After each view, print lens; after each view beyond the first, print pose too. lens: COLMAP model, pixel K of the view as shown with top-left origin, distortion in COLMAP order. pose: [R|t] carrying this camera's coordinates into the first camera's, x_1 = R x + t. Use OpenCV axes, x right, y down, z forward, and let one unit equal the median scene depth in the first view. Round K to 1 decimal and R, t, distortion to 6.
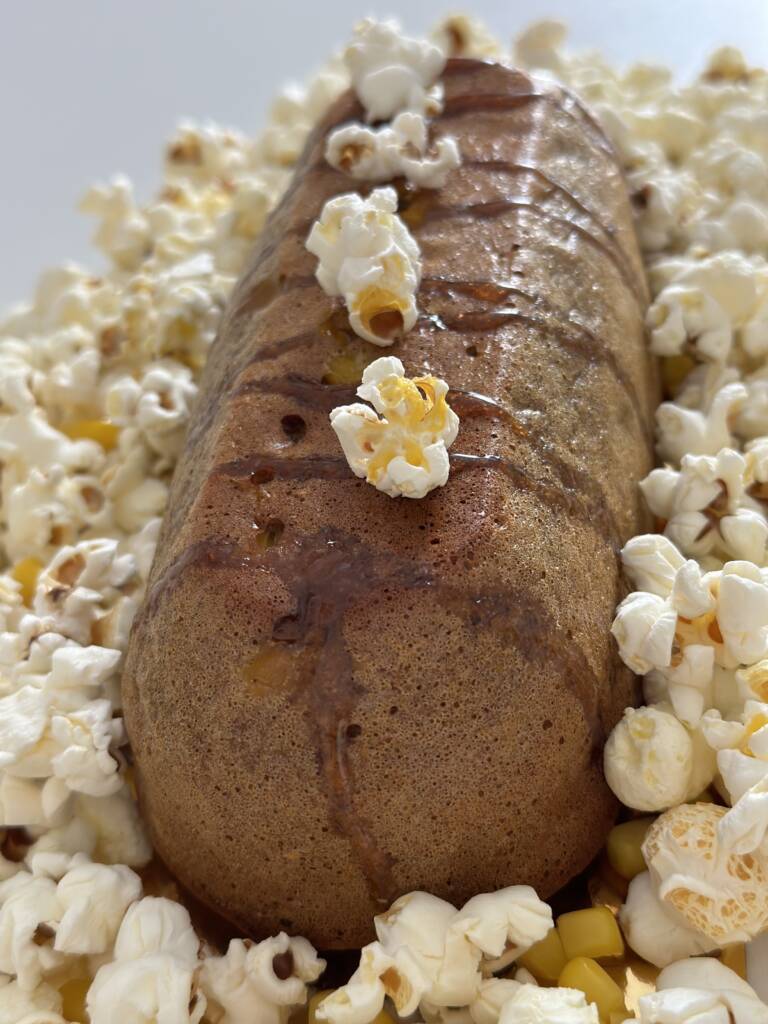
lens RADIAL K [[1422.7, 0, 384.0], [0, 1422.7, 512.0], [0, 0, 1]] dist [0.093005, -0.051940]
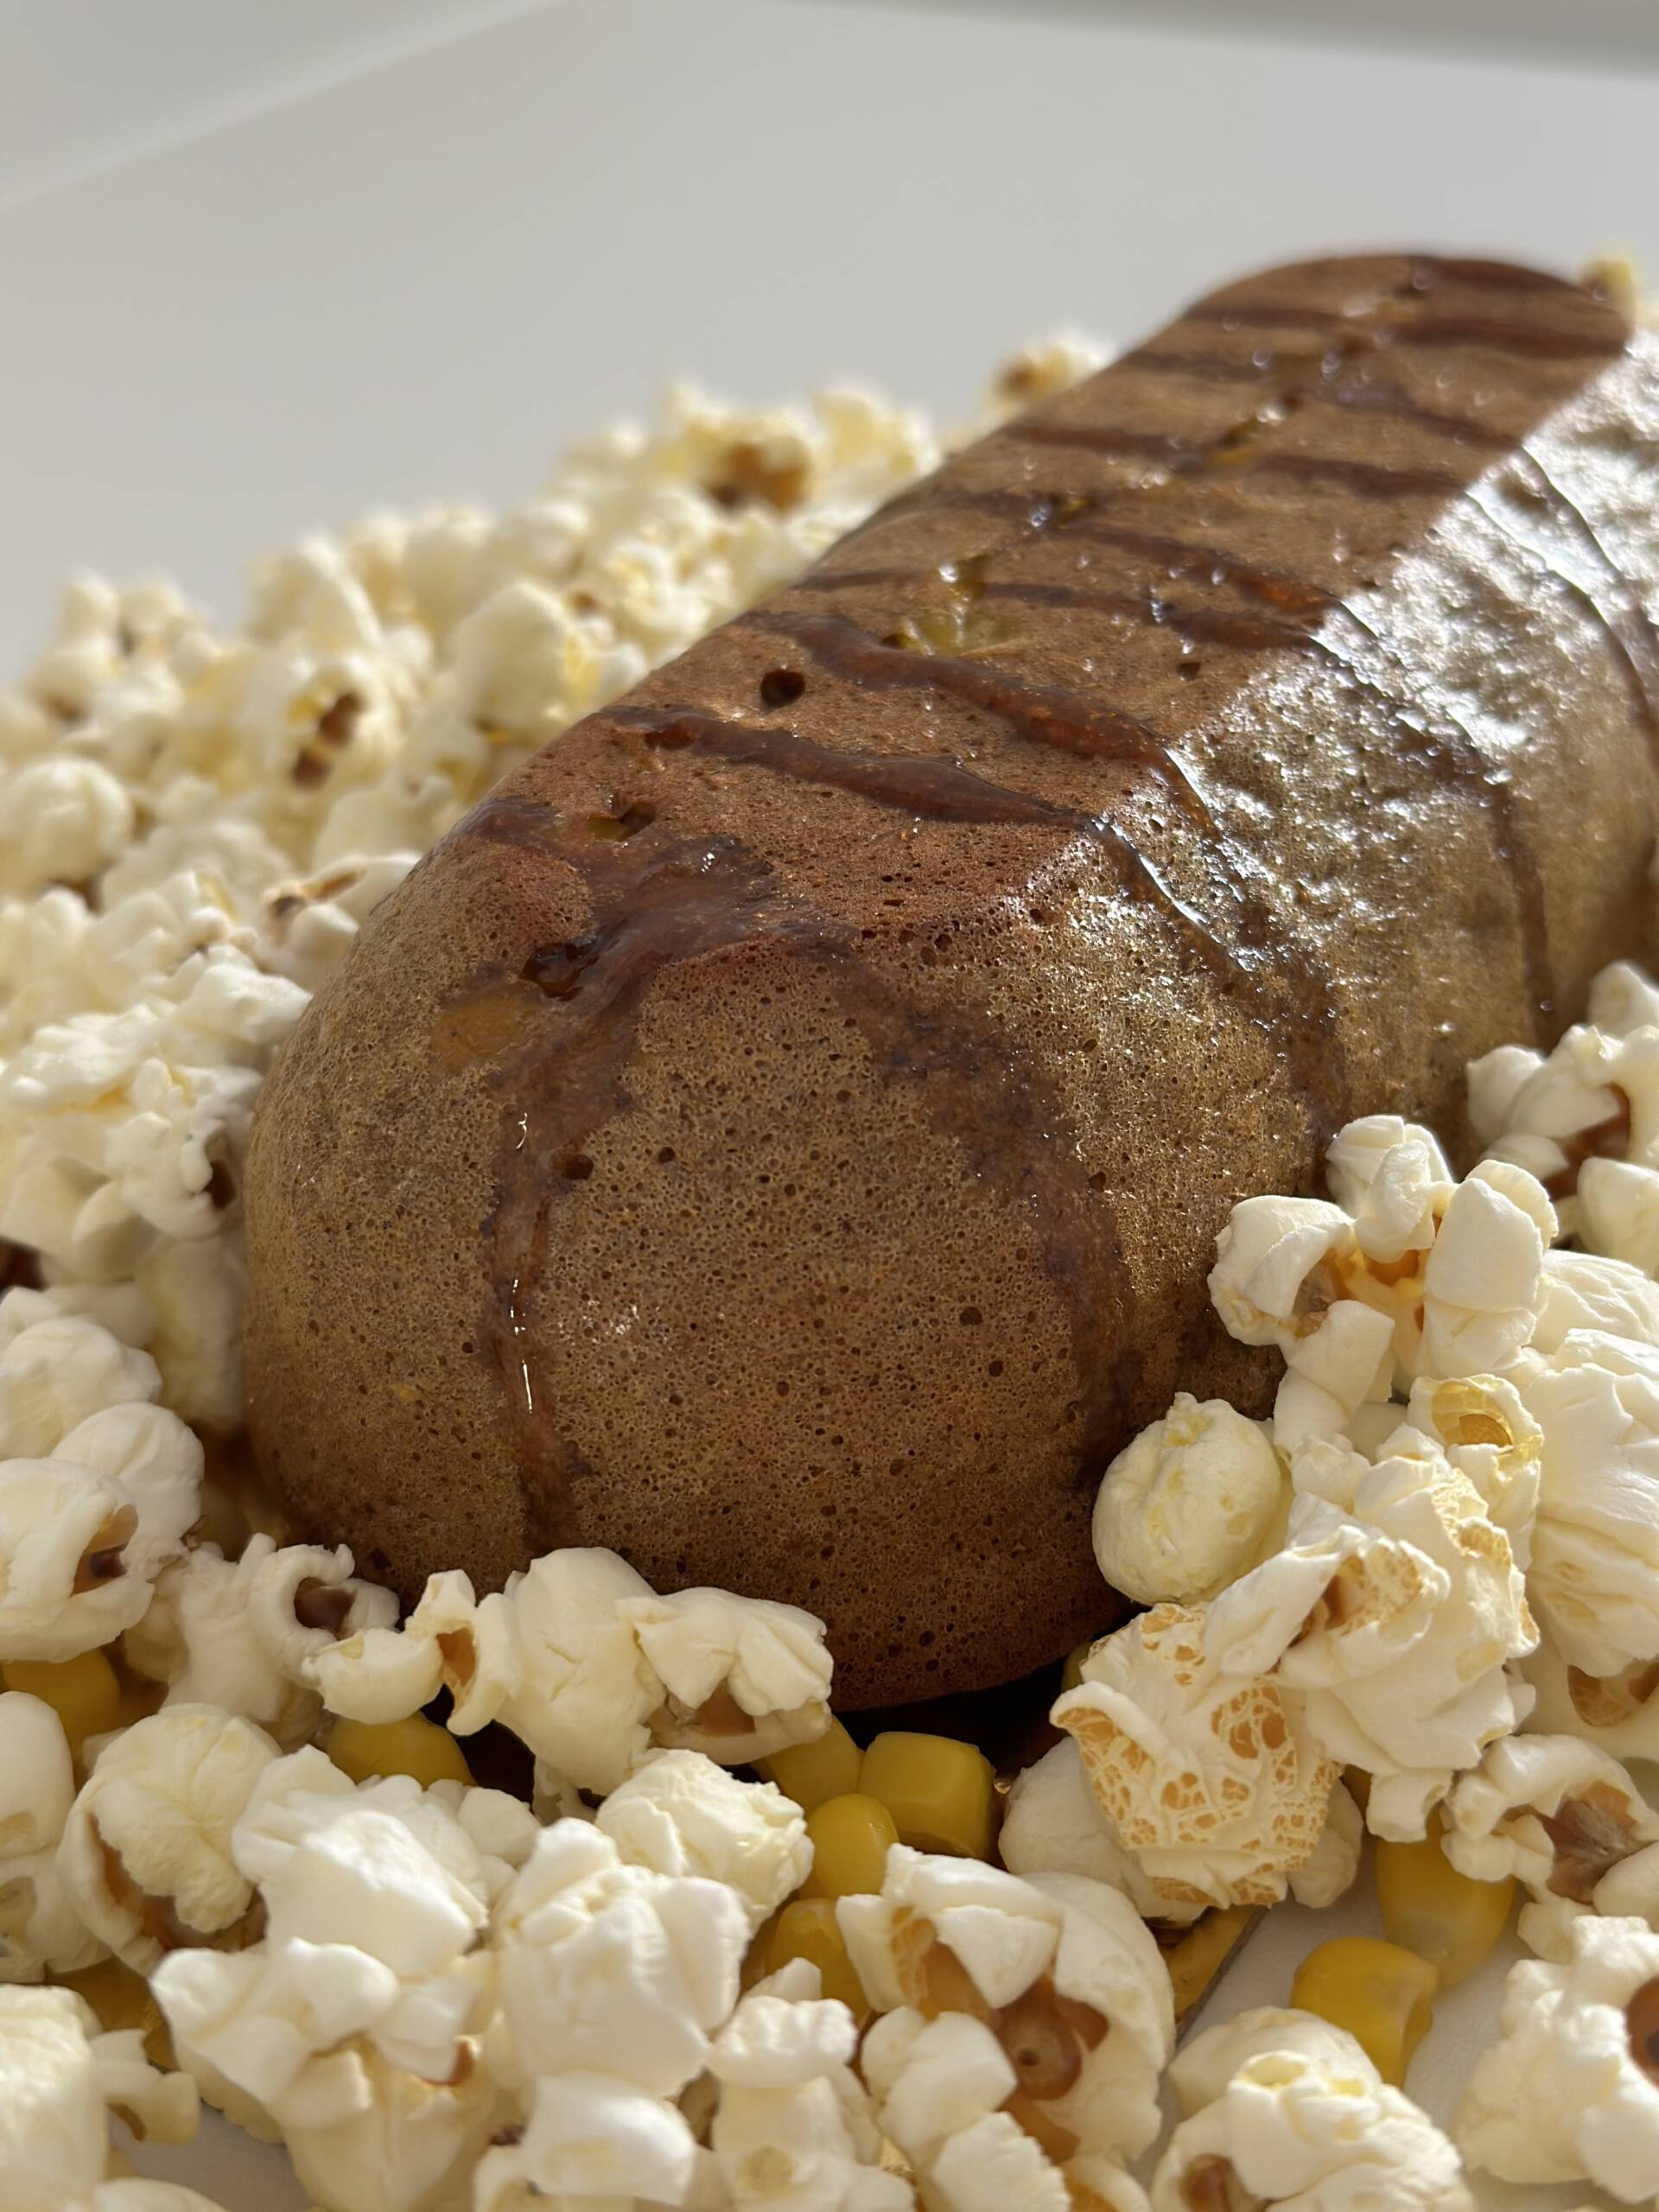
lens RADIAL K [[3073.2, 0, 829.5], [0, 3073.2, 1106.0], [0, 0, 1]] dist [0.093005, -0.051940]
pose [[0.916780, 0.312067, -0.249255, 0.308486], [-0.340432, 0.936937, -0.079092, 0.181766], [0.208855, 0.157364, 0.965203, -0.019794]]
